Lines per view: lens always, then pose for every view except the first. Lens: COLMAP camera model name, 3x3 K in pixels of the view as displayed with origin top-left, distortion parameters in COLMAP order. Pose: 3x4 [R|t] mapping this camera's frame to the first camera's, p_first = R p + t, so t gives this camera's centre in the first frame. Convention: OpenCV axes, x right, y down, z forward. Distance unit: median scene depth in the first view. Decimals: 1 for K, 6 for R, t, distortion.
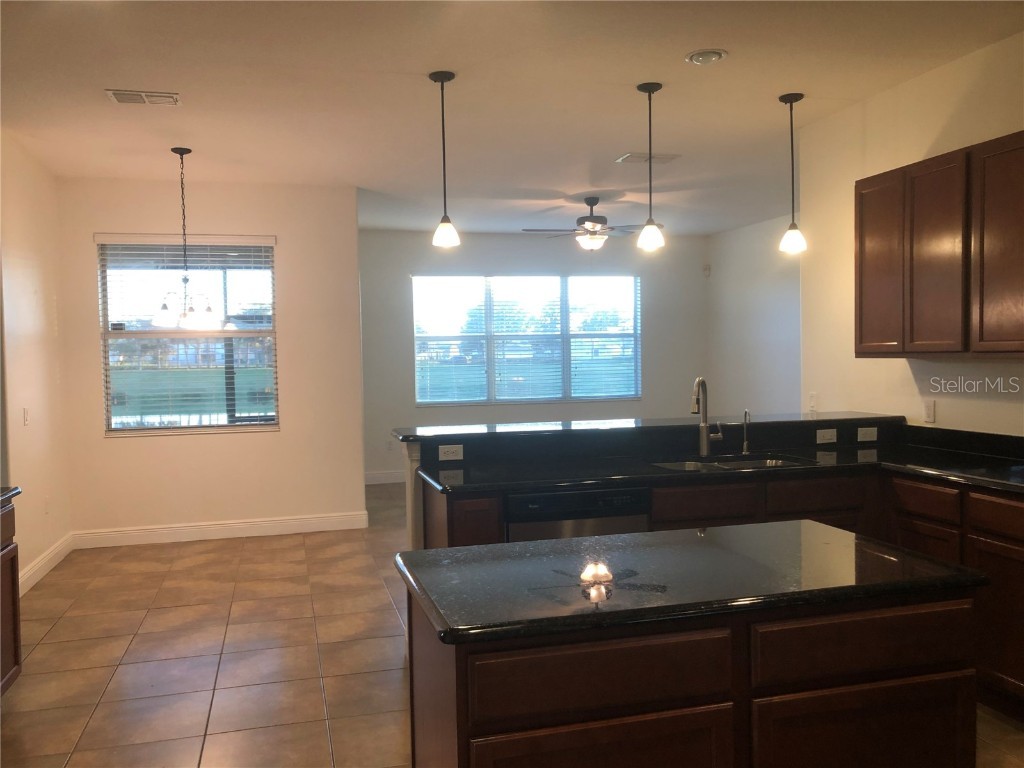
lens RADIAL K [[825.5, 0, 512.0], [0, 825.5, 384.0], [0, 0, 1]] dist [0.008797, 0.003020]
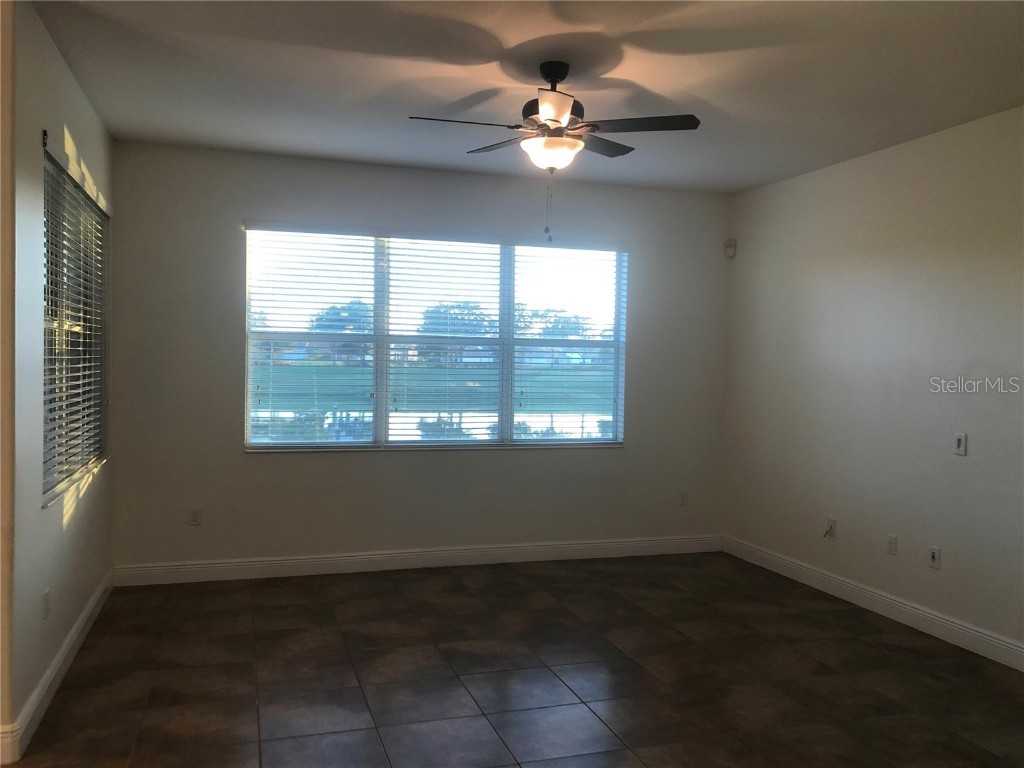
lens RADIAL K [[825.5, 0, 512.0], [0, 825.5, 384.0], [0, 0, 1]] dist [0.008797, 0.003020]
pose [[0.998119, 0.036523, 0.049246, 0.039777], [-0.036274, 0.999324, -0.005937, -0.022379], [-0.049429, 0.004140, 0.998769, 0.378205]]
